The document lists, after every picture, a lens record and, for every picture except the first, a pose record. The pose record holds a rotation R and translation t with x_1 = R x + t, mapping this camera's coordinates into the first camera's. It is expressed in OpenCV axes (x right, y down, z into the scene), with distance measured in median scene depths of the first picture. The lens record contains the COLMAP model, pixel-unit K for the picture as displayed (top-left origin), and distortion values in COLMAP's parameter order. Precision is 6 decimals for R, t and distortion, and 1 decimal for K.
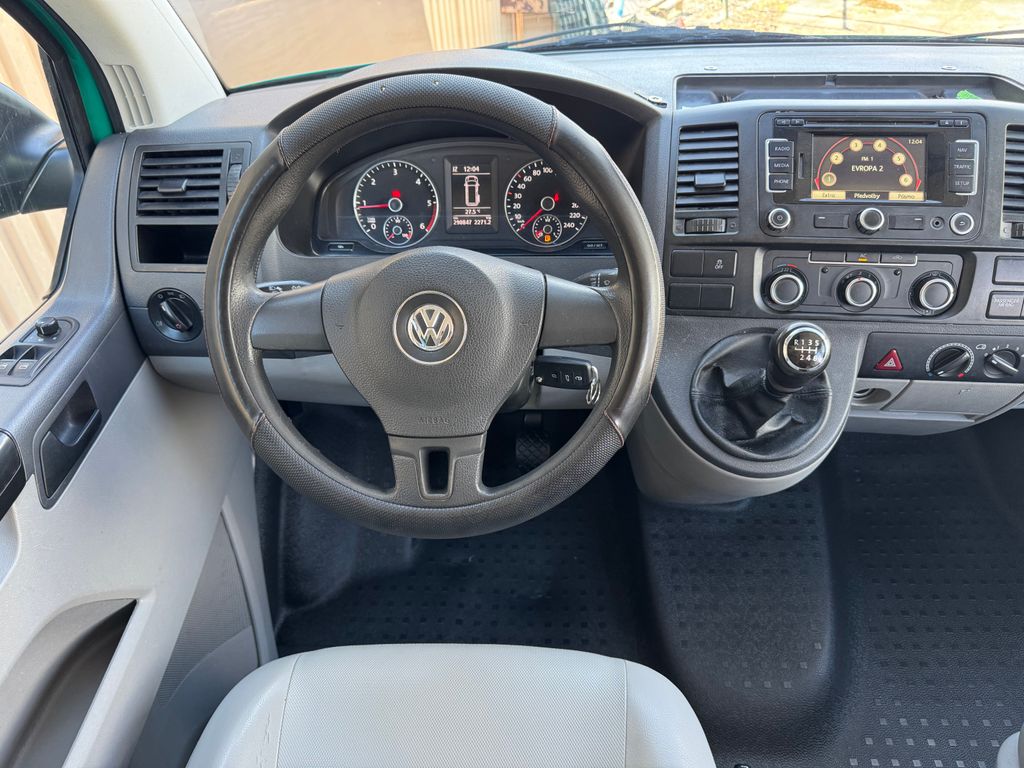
lens RADIAL K [[738.8, 0, 512.0], [0, 738.8, 384.0], [0, 0, 1]] dist [0.089327, -0.184322]
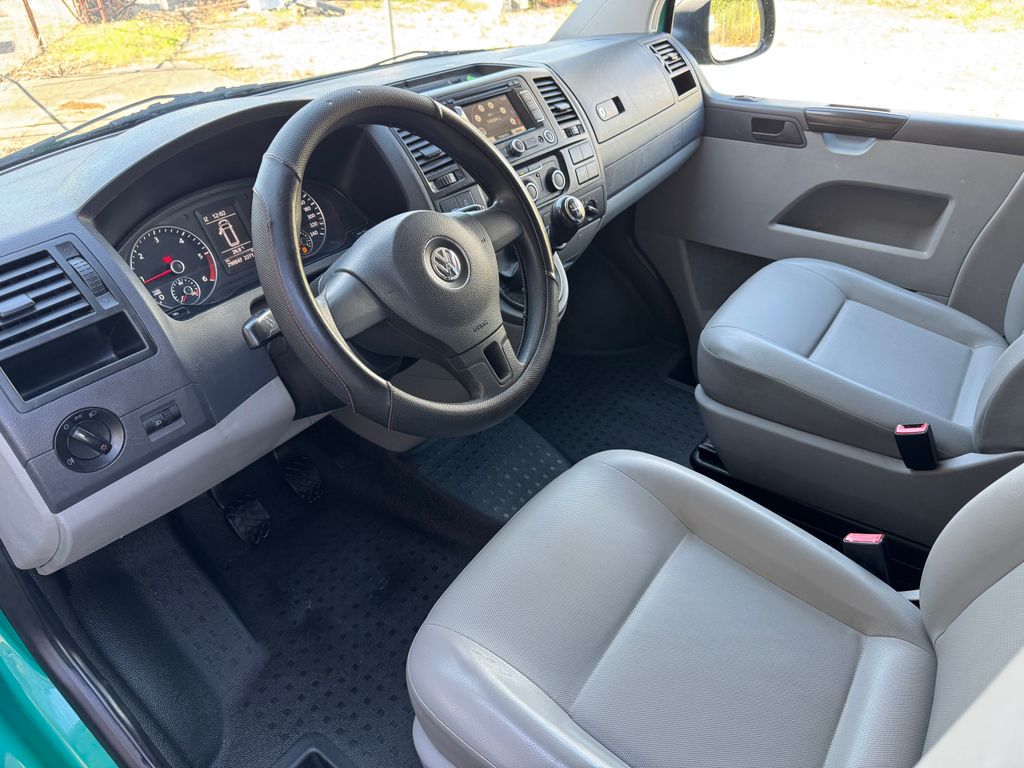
lens RADIAL K [[741.0, 0, 512.0], [0, 741.0, 384.0], [0, 0, 1]] dist [-0.008855, -0.007237]
pose [[0.532626, -0.440307, 0.722800, -0.847569], [0.517958, 0.844993, 0.133064, -0.008410], [-0.669350, 0.303507, 0.678126, 0.085935]]
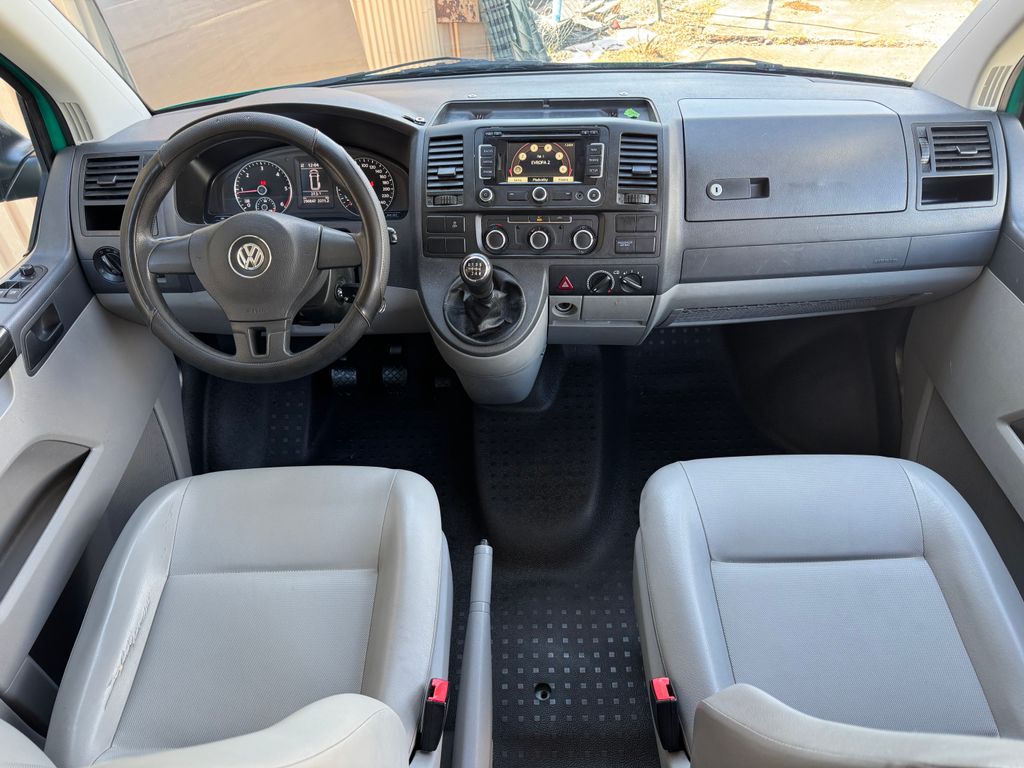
lens RADIAL K [[725.6, 0, 512.0], [0, 725.6, 384.0], [0, 0, 1]] dist [0.077137, -0.134545]
pose [[0.999202, -0.024470, 0.031574, 0.342240], [0.024072, 0.999627, 0.012926, 0.165686], [-0.031878, -0.012155, 0.999418, -0.575583]]
